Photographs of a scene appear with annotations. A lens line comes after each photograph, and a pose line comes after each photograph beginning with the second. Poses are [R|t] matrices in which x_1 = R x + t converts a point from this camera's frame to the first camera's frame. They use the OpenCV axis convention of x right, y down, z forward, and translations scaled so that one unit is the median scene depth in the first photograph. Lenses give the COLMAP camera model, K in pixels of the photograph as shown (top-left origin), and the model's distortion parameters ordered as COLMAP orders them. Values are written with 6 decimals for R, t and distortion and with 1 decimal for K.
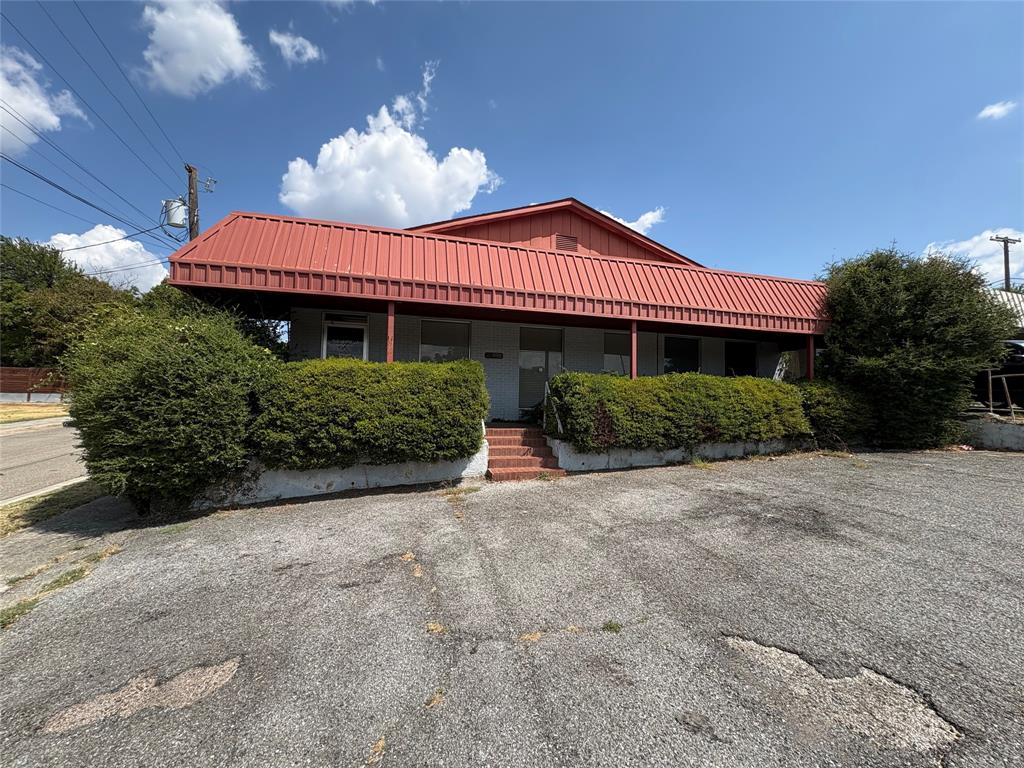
lens RADIAL K [[409.4, 0, 510.6], [0, 409.4, 378.9], [0, 0, 1]] dist [-0.000919, -0.000082]
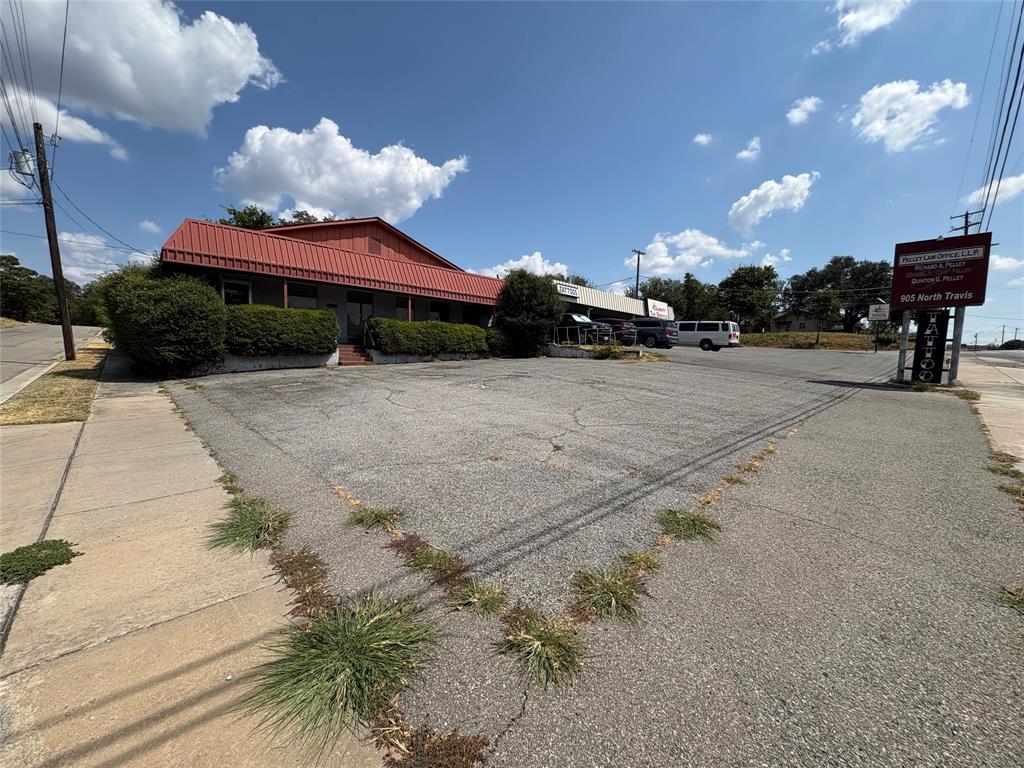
lens RADIAL K [[409.1, 0, 514.0], [0, 409.1, 393.6], [0, 0, 1]] dist [-0.001661, -0.000263]
pose [[0.888981, -0.033780, 0.456697, -0.193111], [-0.039610, 0.987866, 0.150172, 0.024657], [-0.456228, -0.151590, 0.876856, -1.139270]]
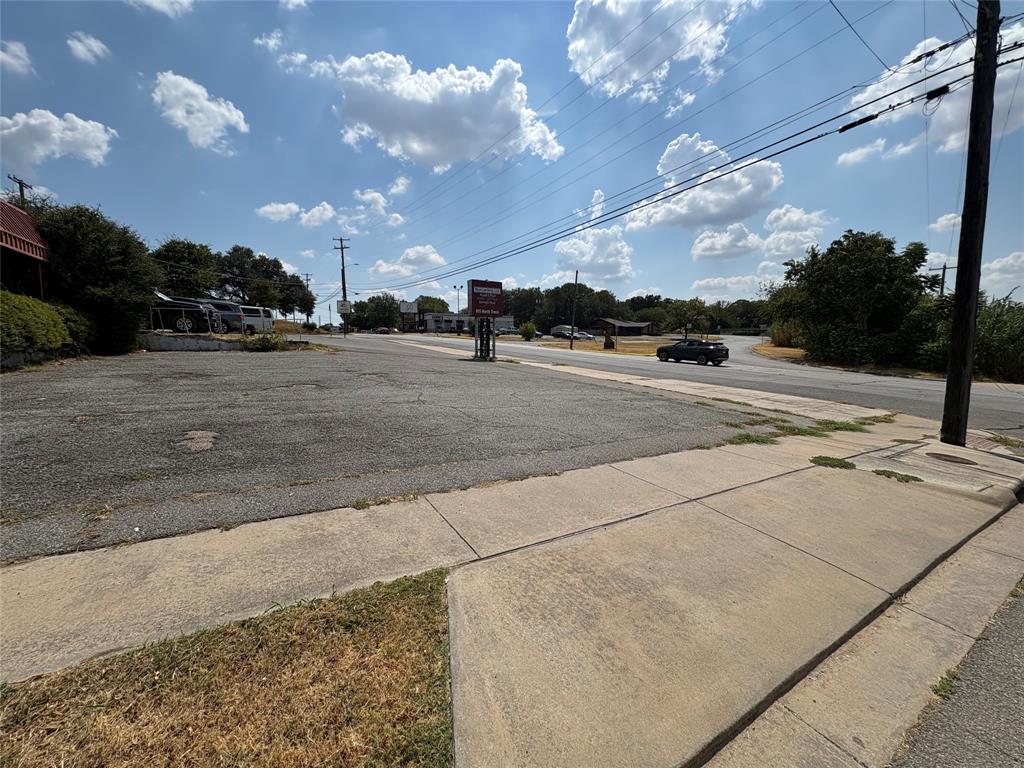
lens RADIAL K [[409.4, 0, 510.6], [0, 409.4, 378.9], [0, 0, 1]] dist [-0.000919, -0.000082]
pose [[-0.258631, -0.094916, 0.961302, -0.869557], [-0.060202, 0.994810, 0.082028, 0.056860], [-0.964098, -0.036657, -0.263003, 0.007298]]
